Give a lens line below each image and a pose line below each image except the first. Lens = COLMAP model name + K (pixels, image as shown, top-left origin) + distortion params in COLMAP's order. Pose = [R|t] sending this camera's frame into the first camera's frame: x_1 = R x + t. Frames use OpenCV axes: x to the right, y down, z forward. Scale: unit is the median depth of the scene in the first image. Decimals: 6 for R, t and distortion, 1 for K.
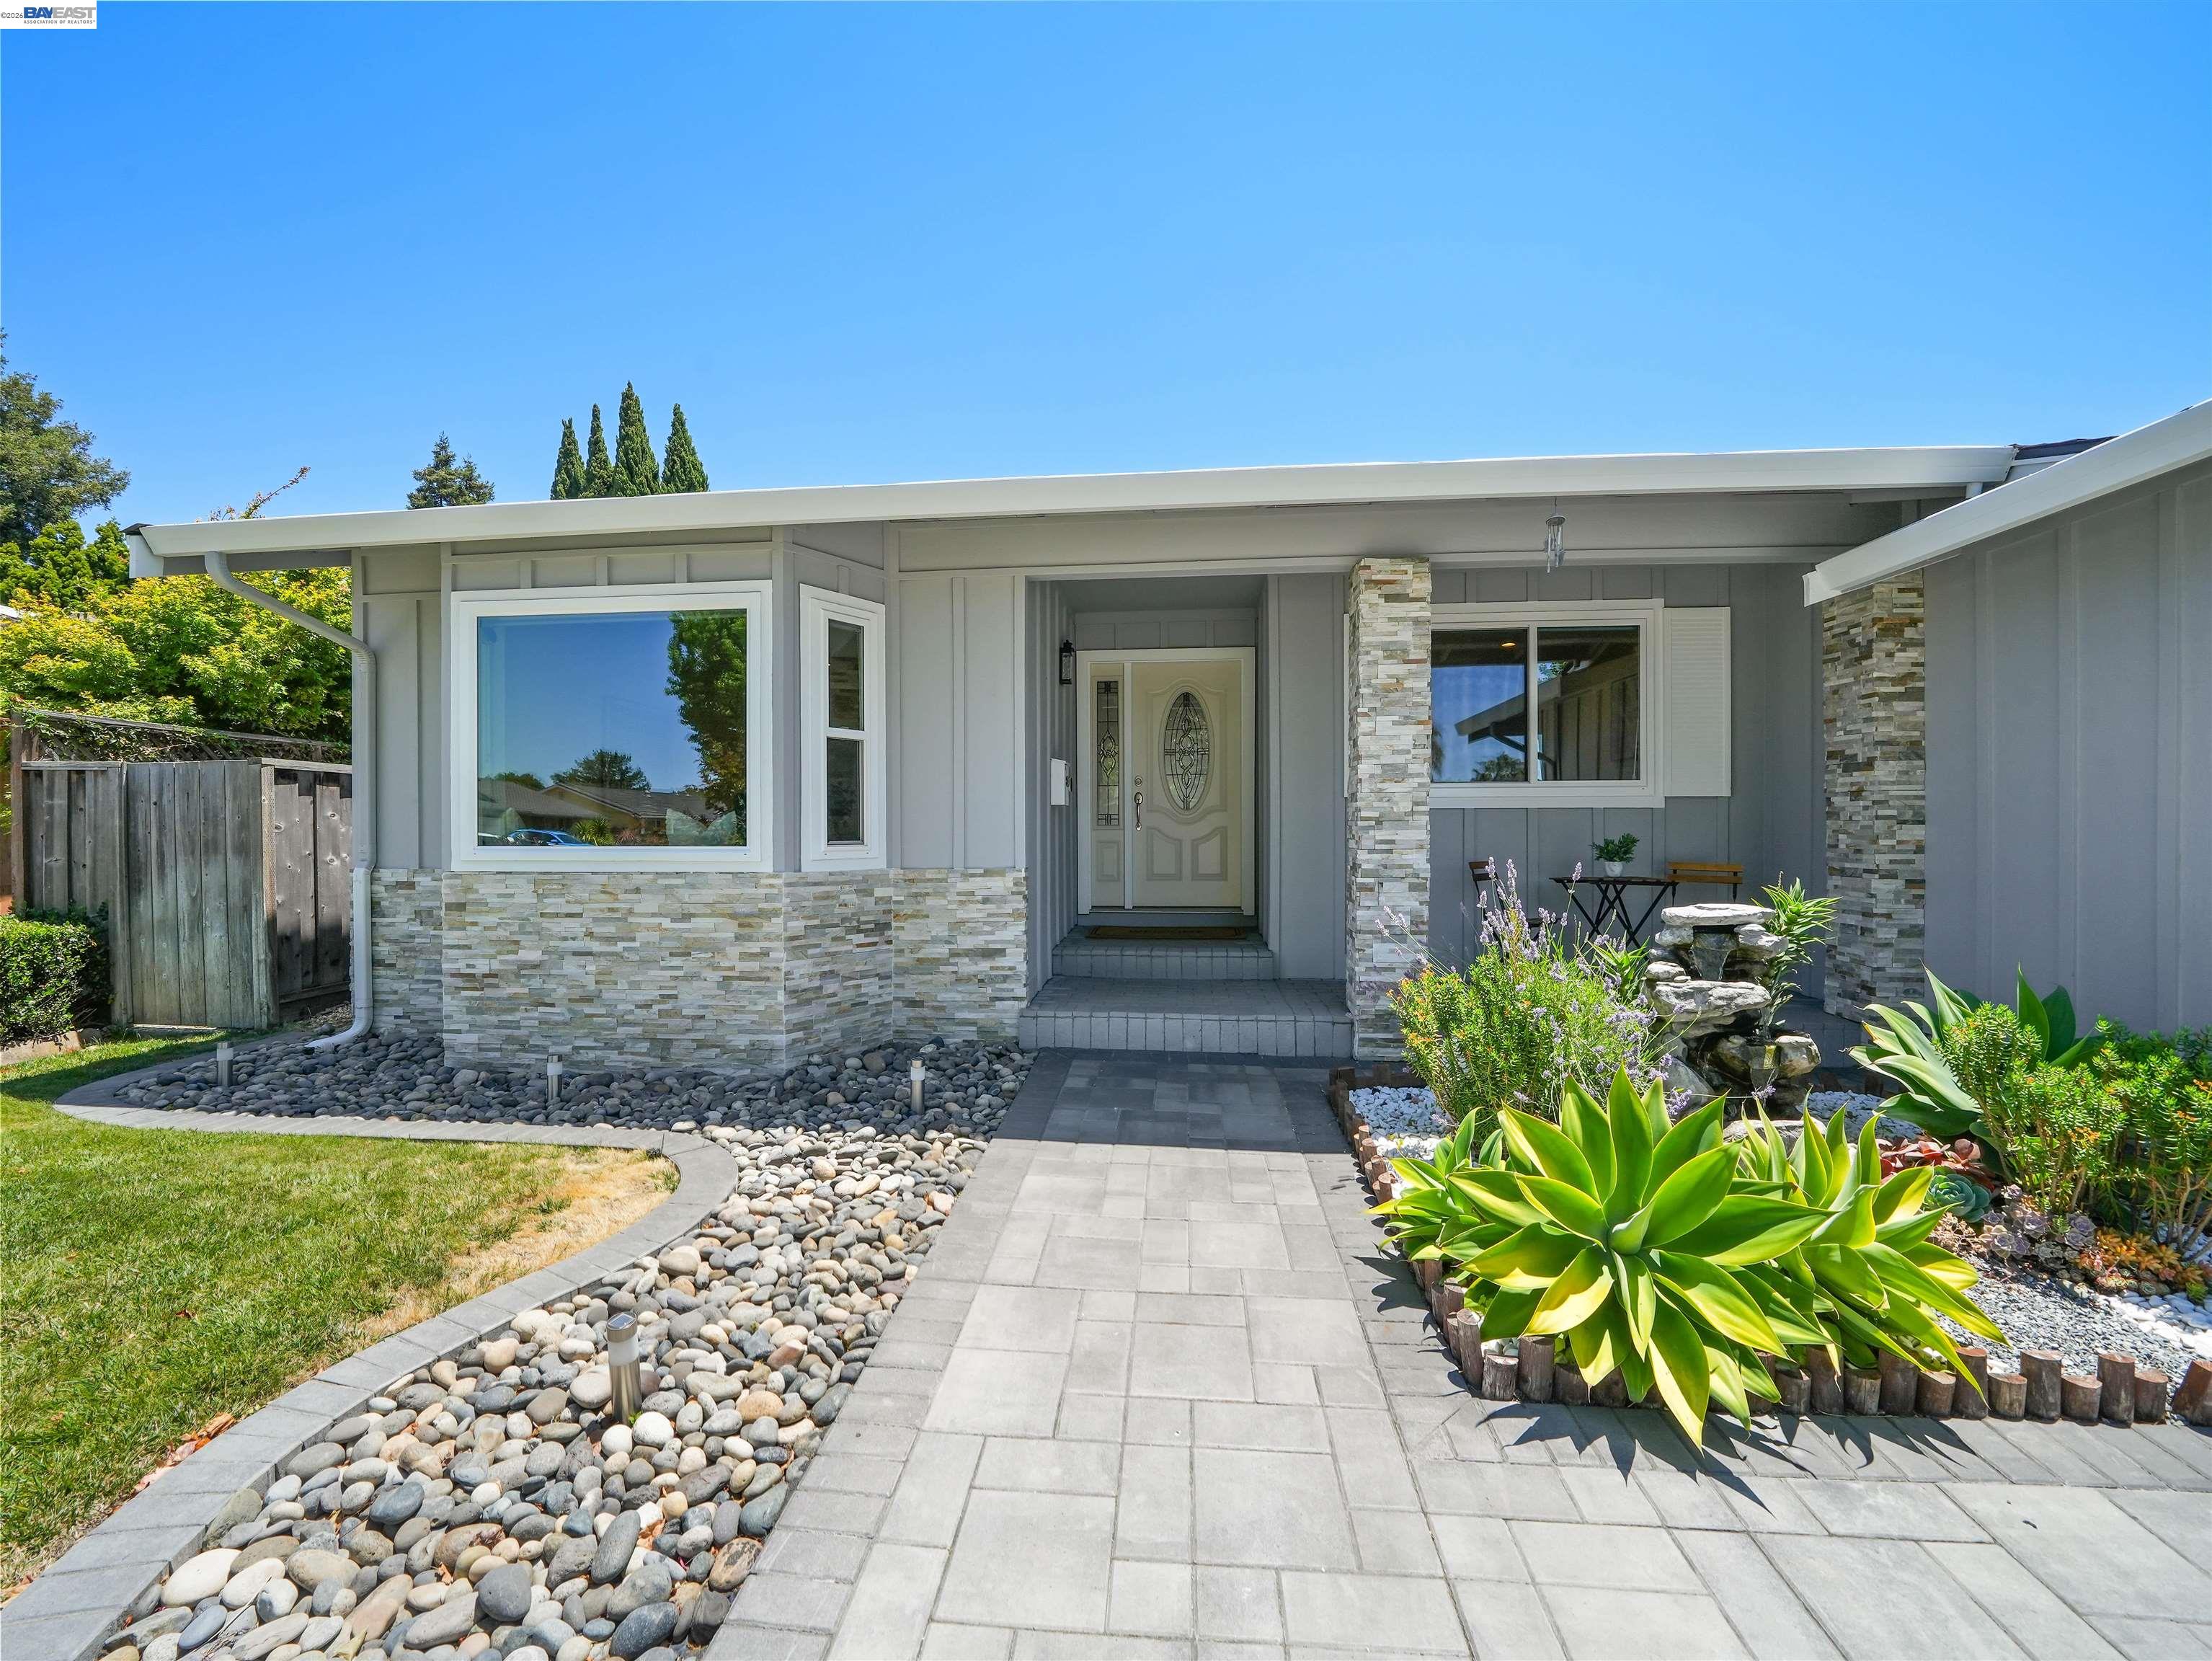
lens RADIAL K [[900.9, 0, 1102.1], [0, 900.9, 848.5], [0, 0, 1]] dist [-0.012822, 0.000710]
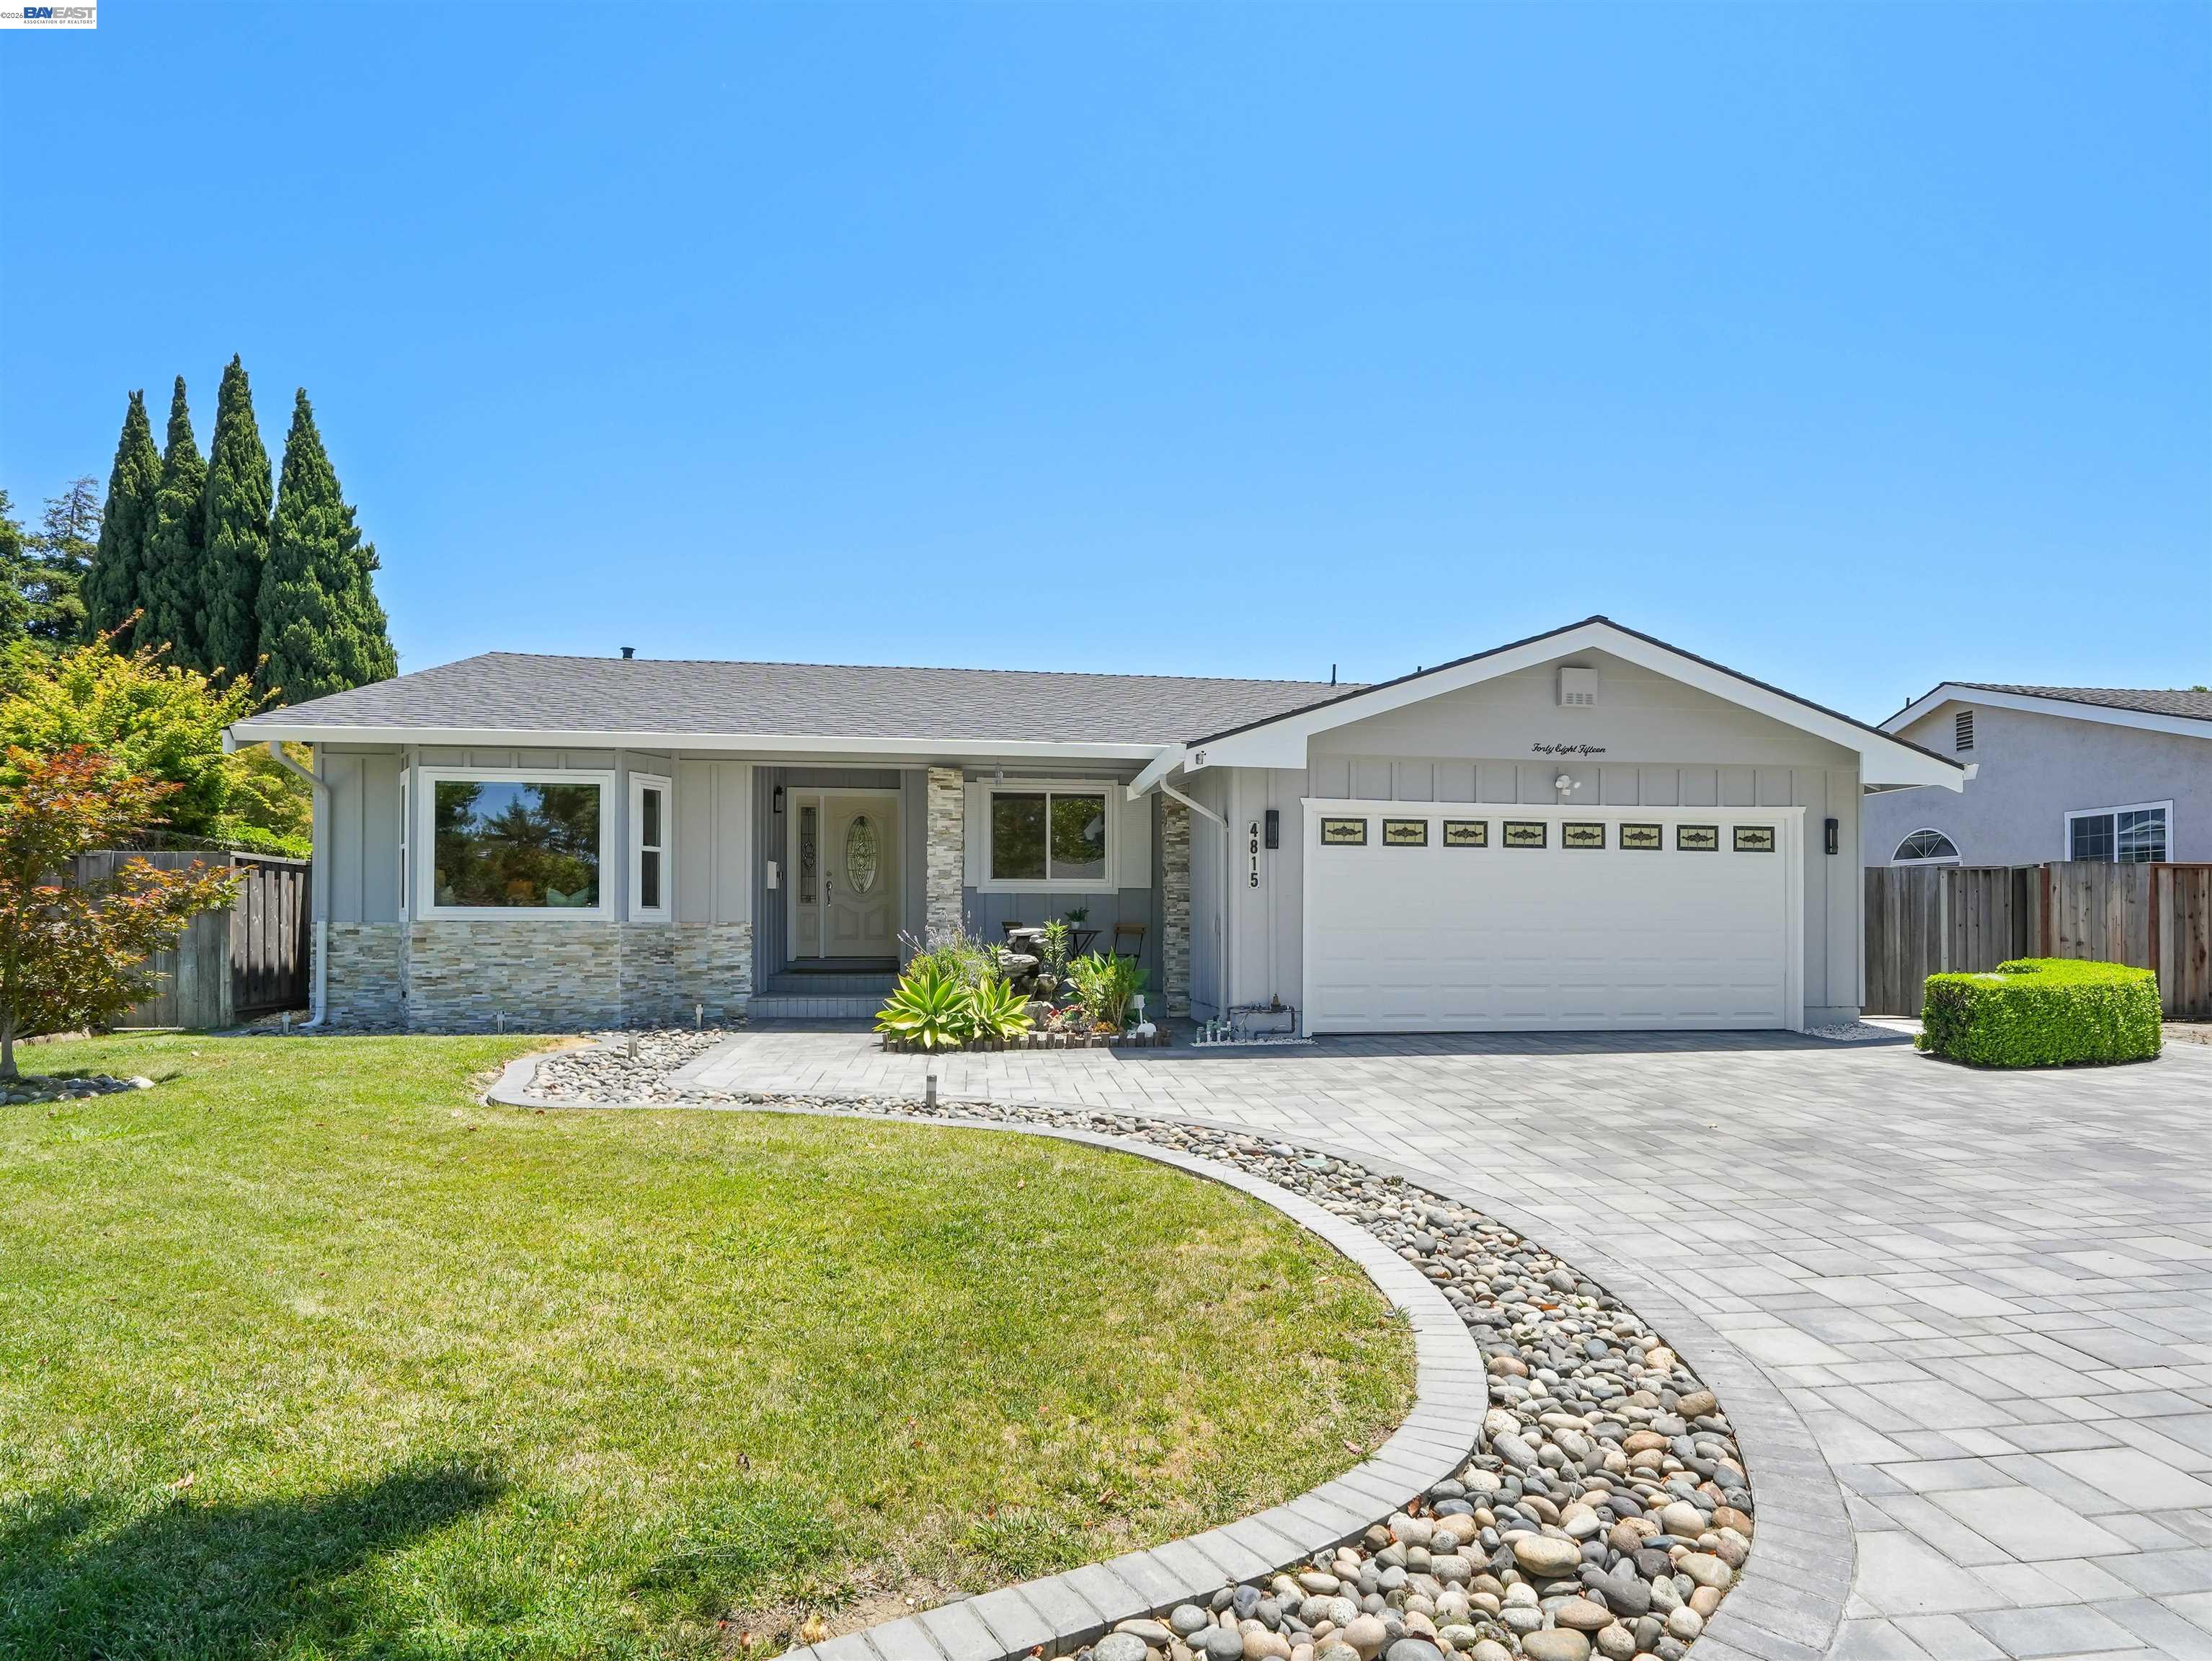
lens RADIAL K [[1073.4, 0, 1109.8], [0, 1073.4, 920.8], [0, 0, 1]] dist [-0.000315, 0.008761]
pose [[0.971108, 0.005501, 0.238577, 0.107775], [-0.000075, 0.999741, -0.022746, 0.072081], [-0.238640, 0.022071, 0.970857, -1.373729]]
